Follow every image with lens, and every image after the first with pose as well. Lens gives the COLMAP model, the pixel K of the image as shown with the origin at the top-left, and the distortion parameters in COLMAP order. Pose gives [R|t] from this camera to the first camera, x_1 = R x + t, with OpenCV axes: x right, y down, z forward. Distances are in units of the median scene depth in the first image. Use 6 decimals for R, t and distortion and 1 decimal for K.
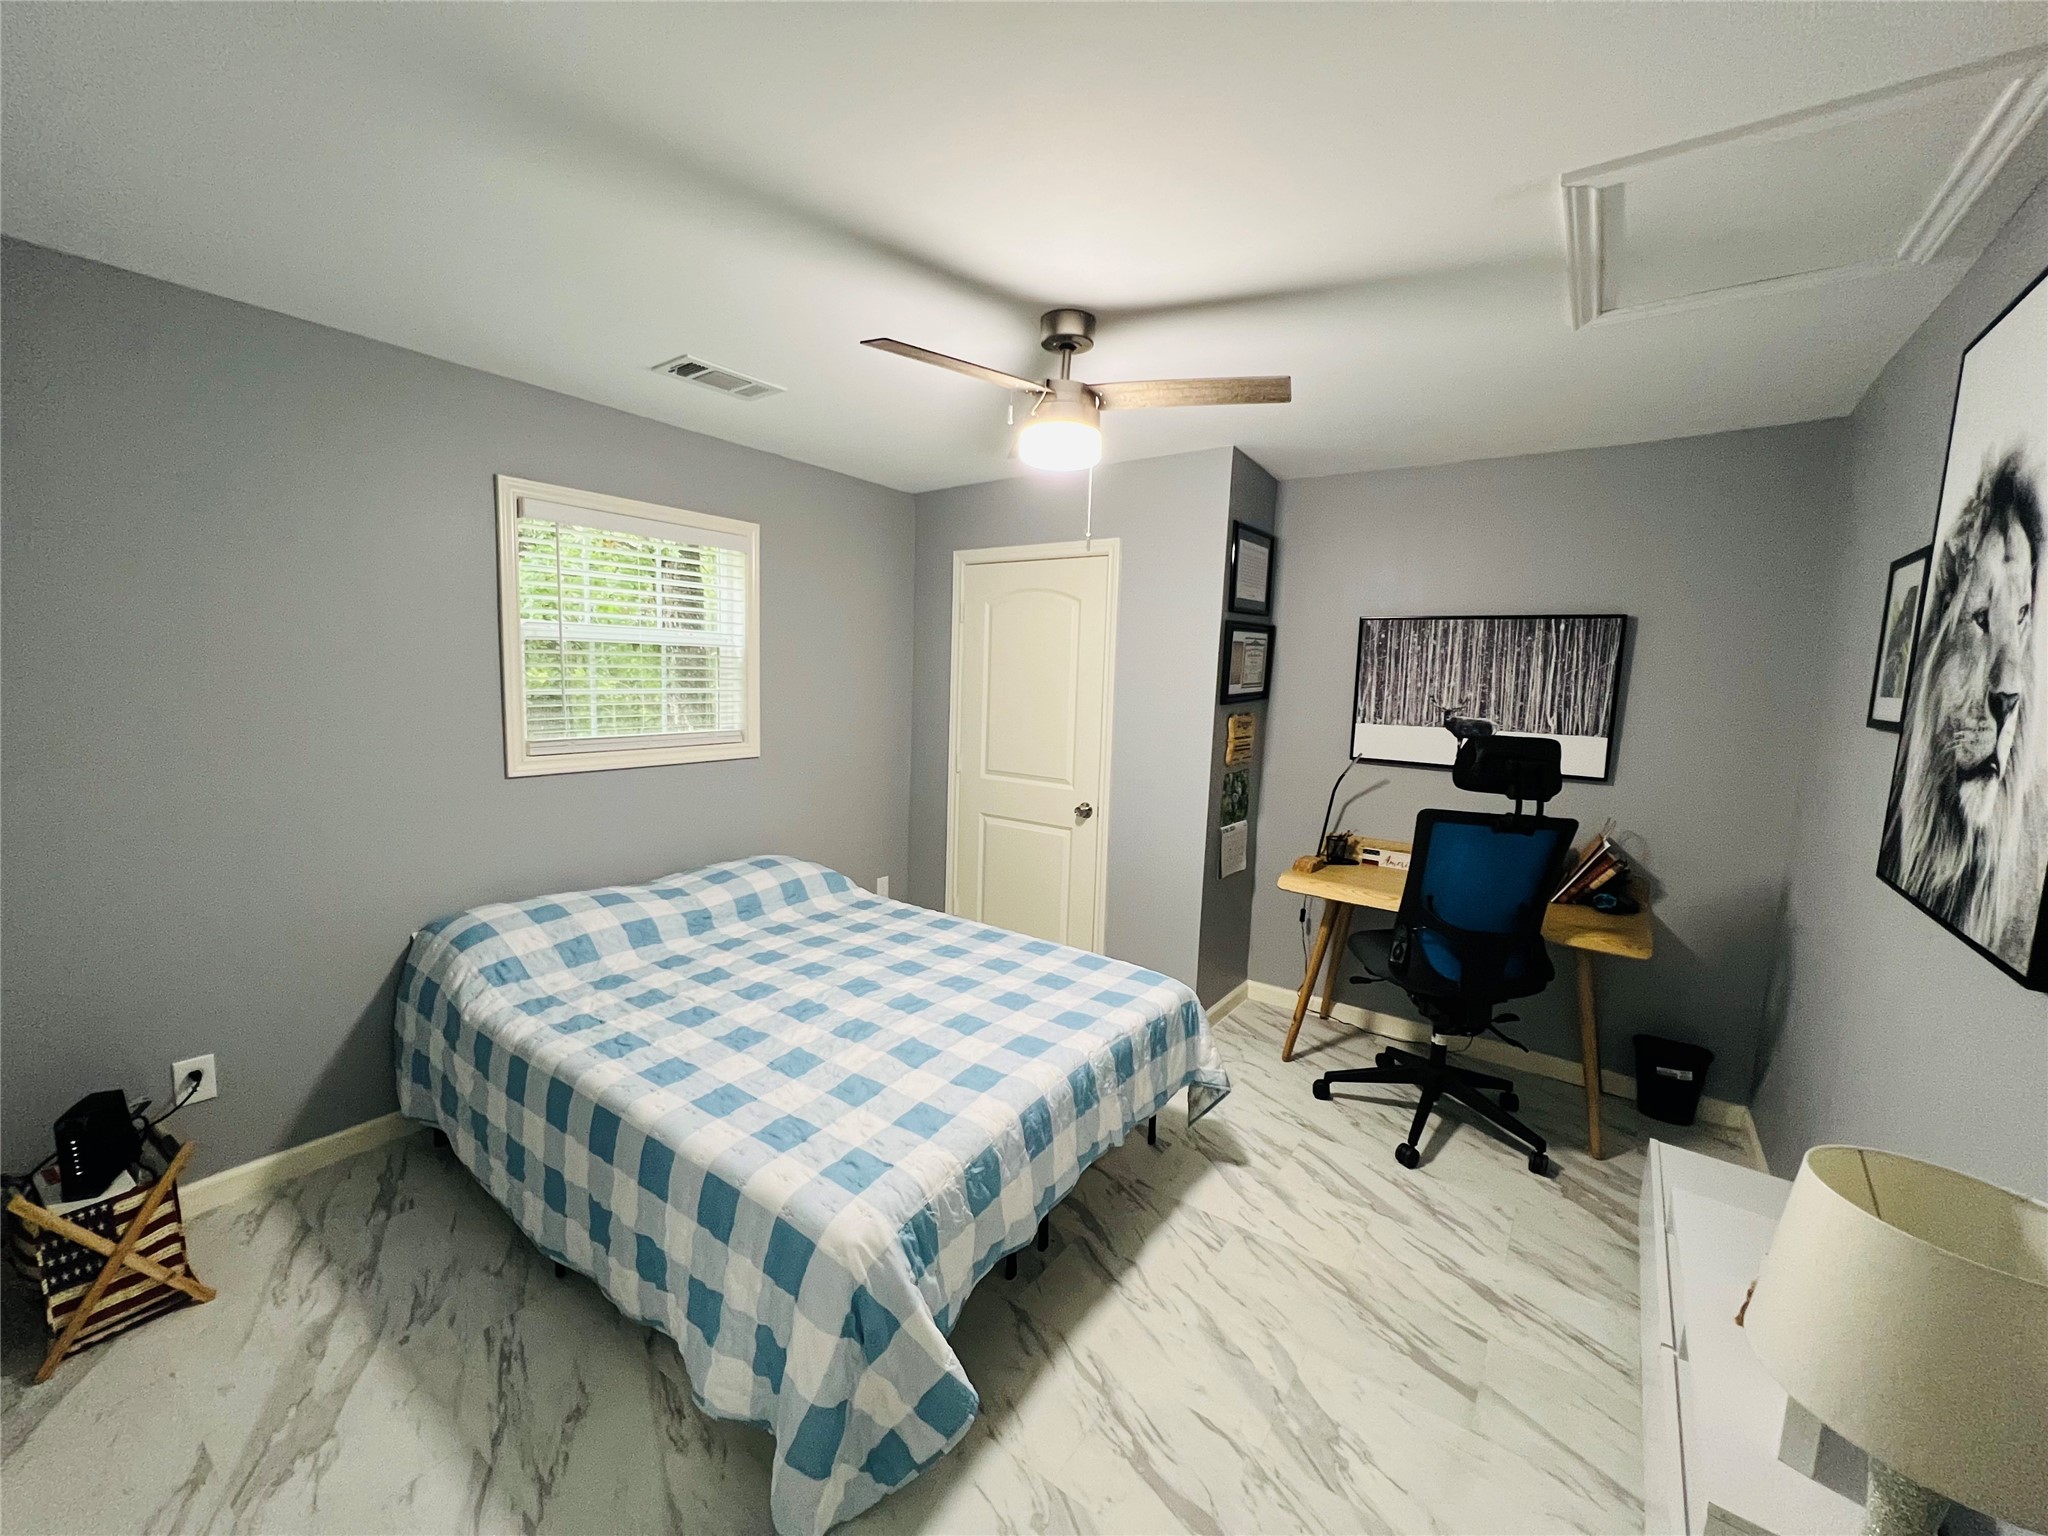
lens RADIAL K [[817.9, 0, 1019.5], [0, 817.9, 768.3], [0, 0, 1]] dist [-0.001705, -0.000025]
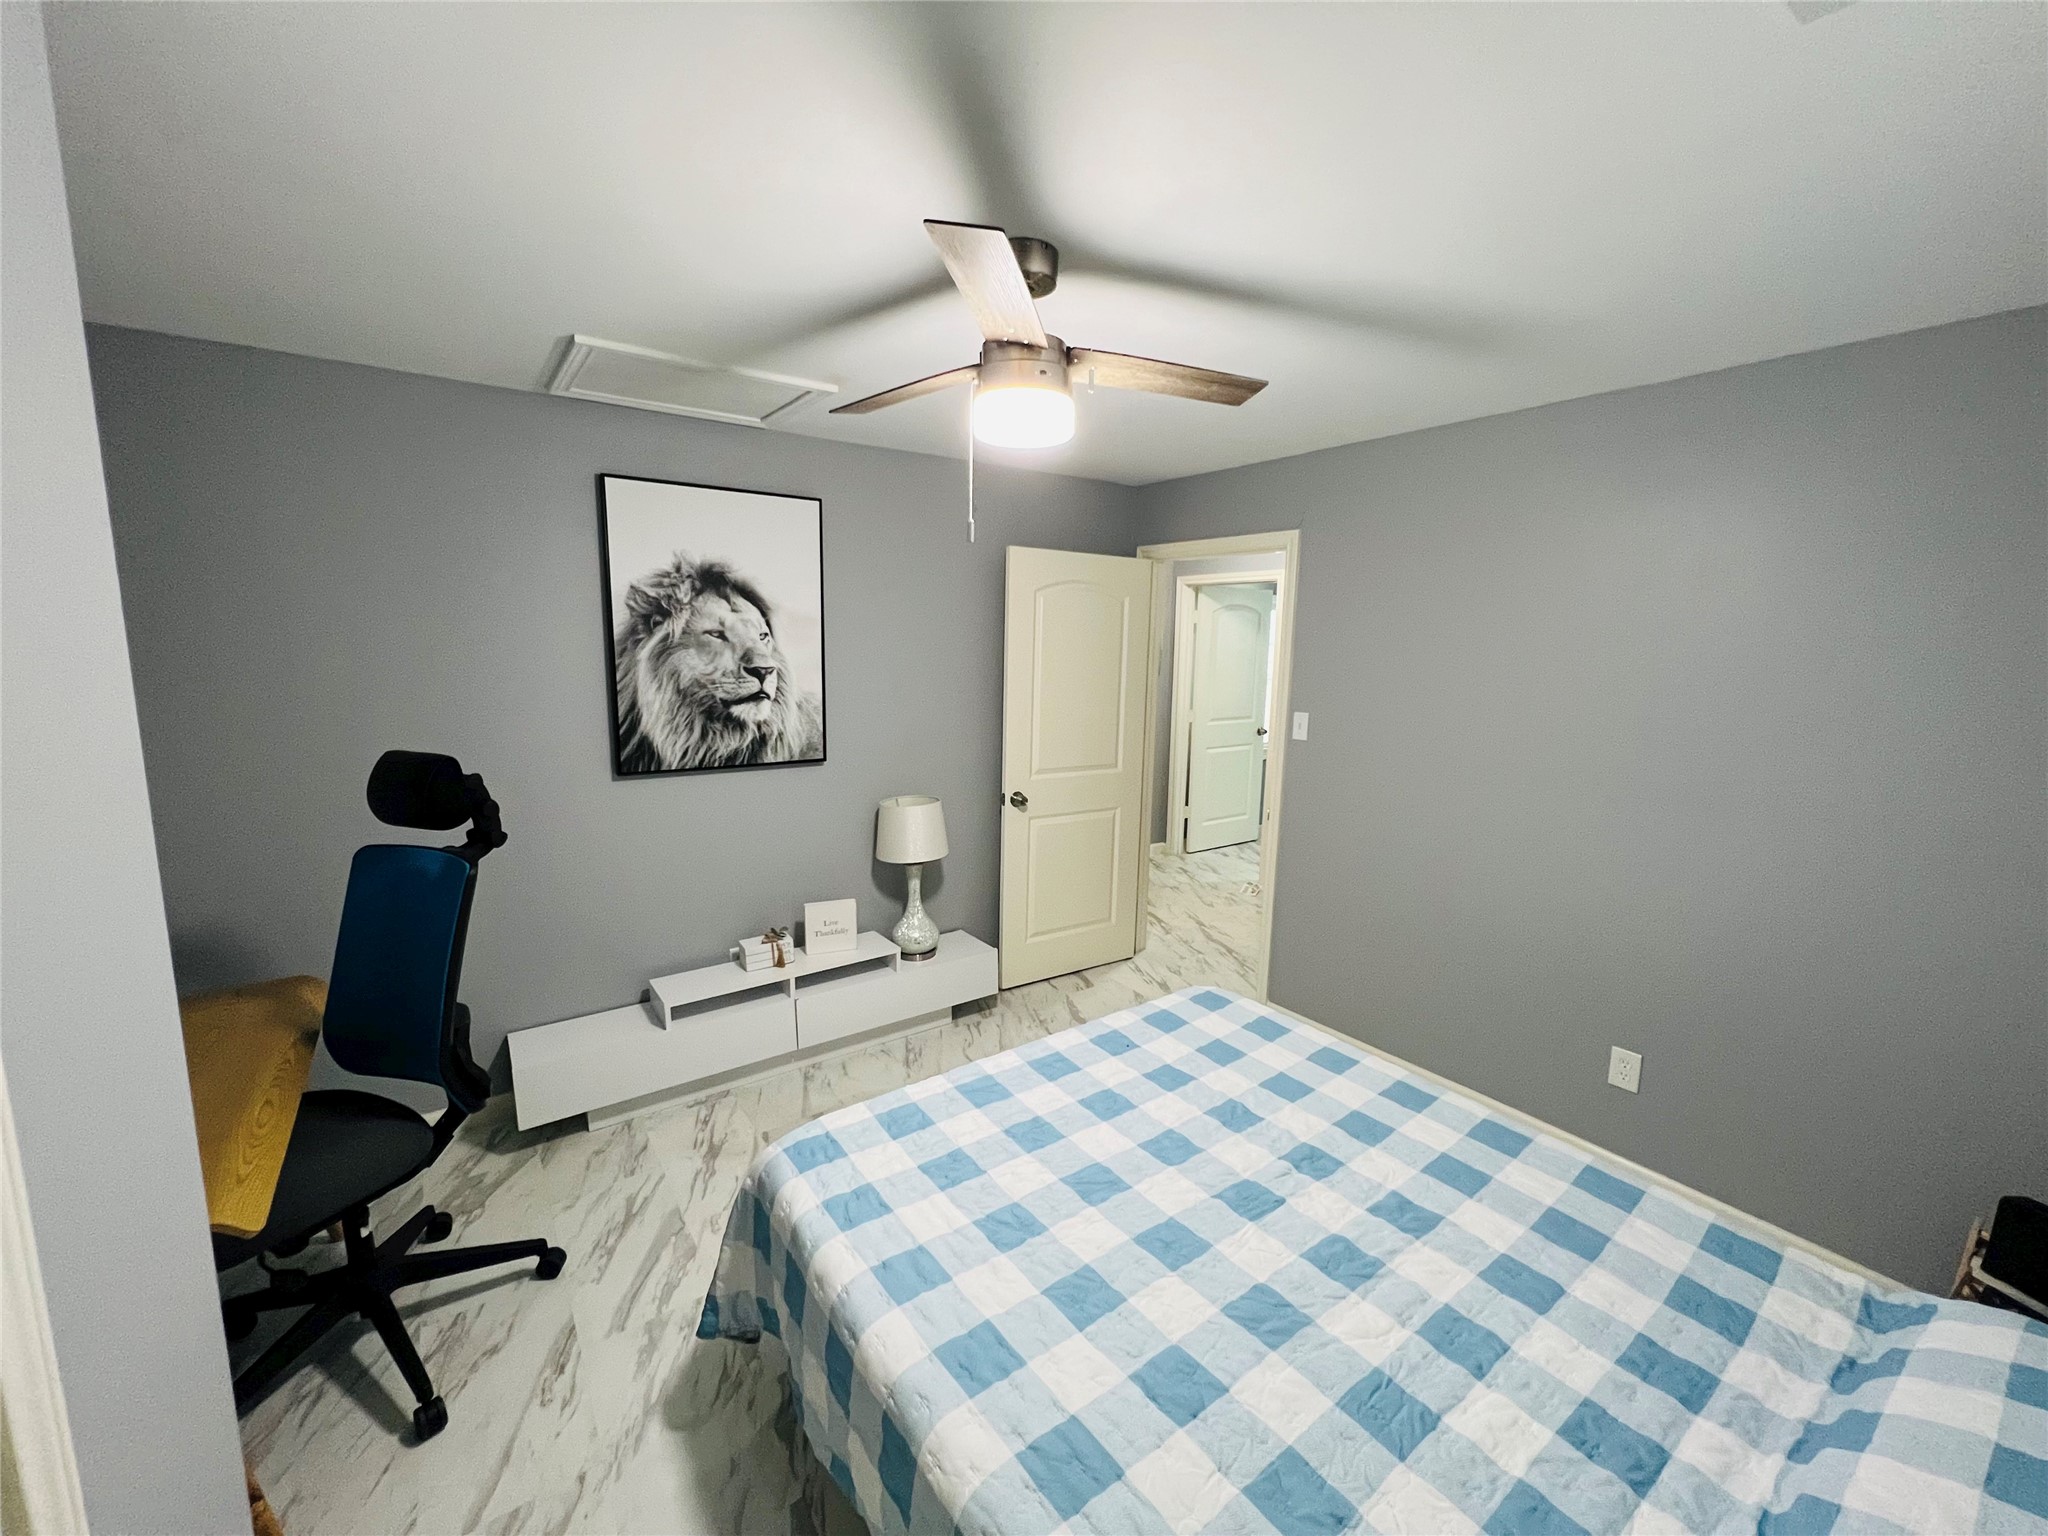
lens RADIAL K [[820.2, 0, 1022.8], [0, 820.2, 768.9], [0, 0, 1]] dist [-0.002366, -0.000261]
pose [[-0.944582, -0.093995, 0.314531, -0.323282], [-0.003092, 0.960636, 0.277793, -0.404552], [-0.328261, 0.261425, -0.907690, 2.540191]]
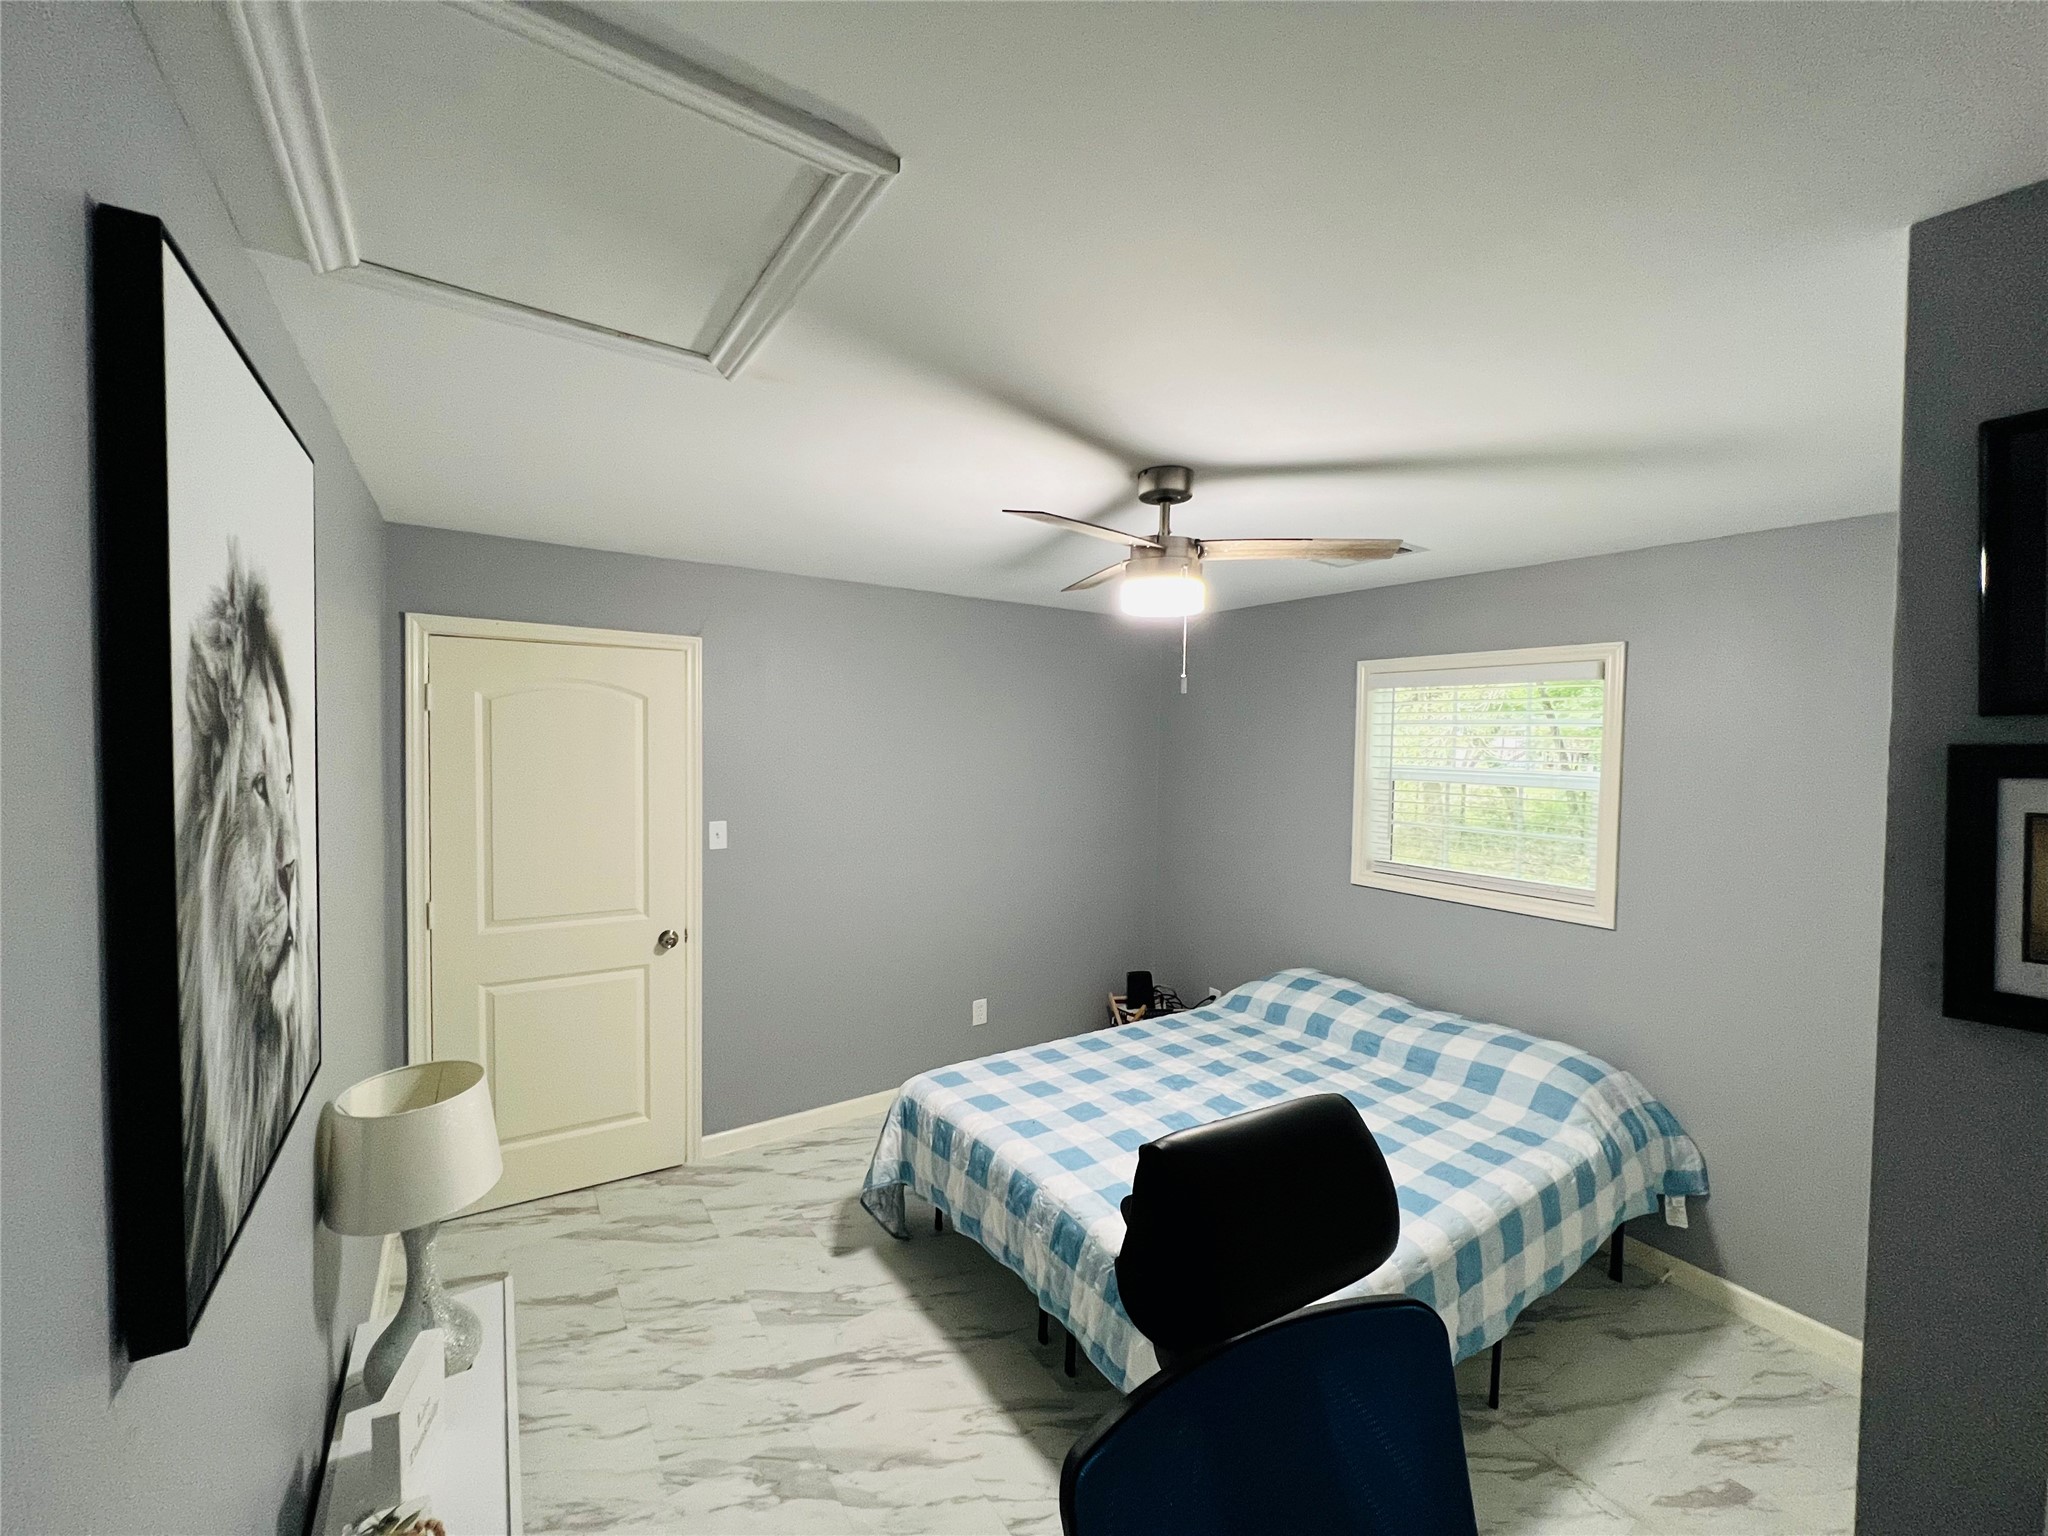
lens RADIAL K [[820.2, 0, 1022.8], [0, 820.2, 768.9], [0, 0, 1]] dist [-0.002366, -0.000261]
pose [[-0.348178, 0.000079, -0.937428, 1.464108], [-0.141445, 0.988547, 0.052619, -0.303832], [0.926696, 0.150915, -0.344179, 1.711516]]
